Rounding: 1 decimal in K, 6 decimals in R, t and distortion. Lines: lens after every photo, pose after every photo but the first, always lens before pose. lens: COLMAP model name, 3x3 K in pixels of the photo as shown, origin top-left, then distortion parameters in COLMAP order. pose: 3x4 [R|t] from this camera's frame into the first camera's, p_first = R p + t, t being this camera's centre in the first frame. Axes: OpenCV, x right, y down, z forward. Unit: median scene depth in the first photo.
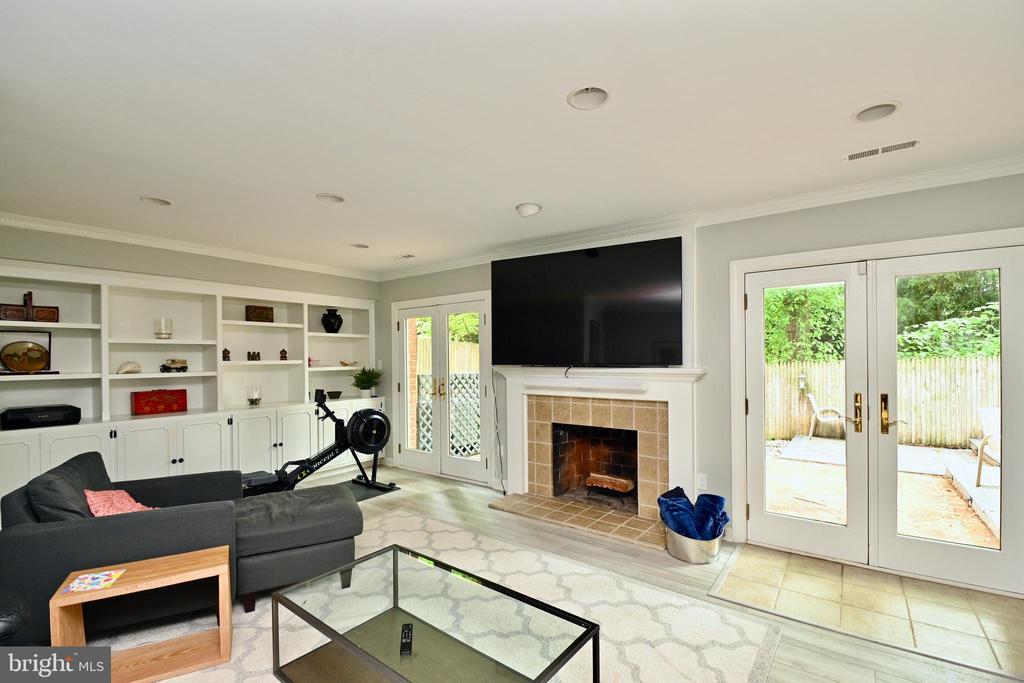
lens RADIAL K [[449.1, 0, 519.1], [0, 449.1, 357.3], [0, 0, 1]] dist [0.017908, -0.023890]
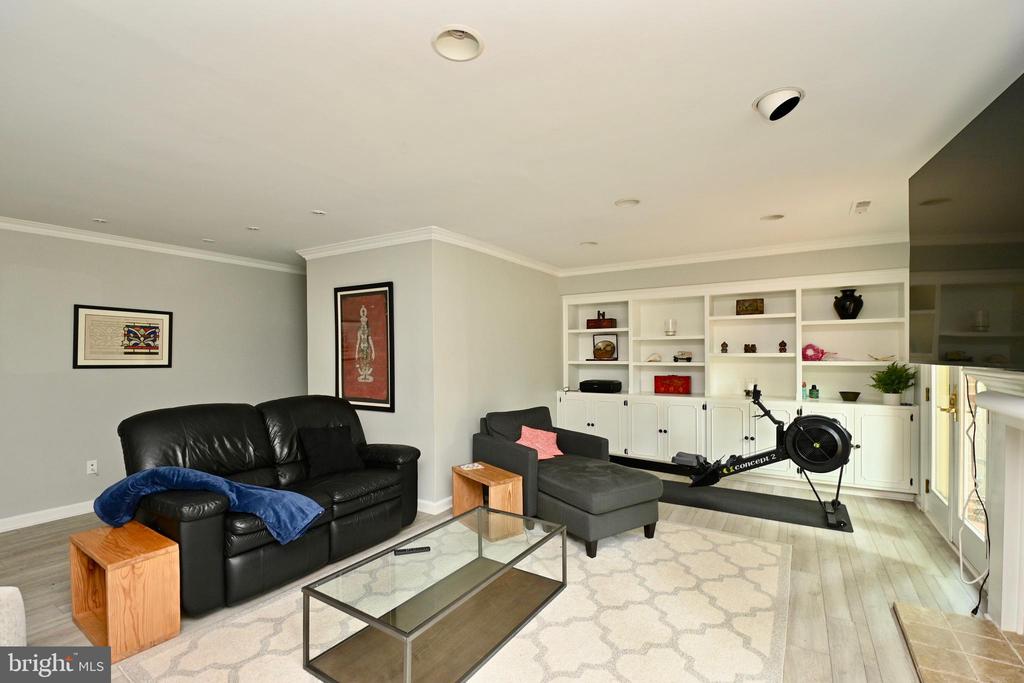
lens RADIAL K [[449.1, 0, 519.1], [0, 449.1, 357.3], [0, 0, 1]] dist [0.017908, -0.023890]
pose [[0.095817, 0.015900, -0.995272, 0.419362], [0.004458, 0.999856, 0.016402, -0.002022], [0.995389, -0.006008, 0.095732, 0.426860]]
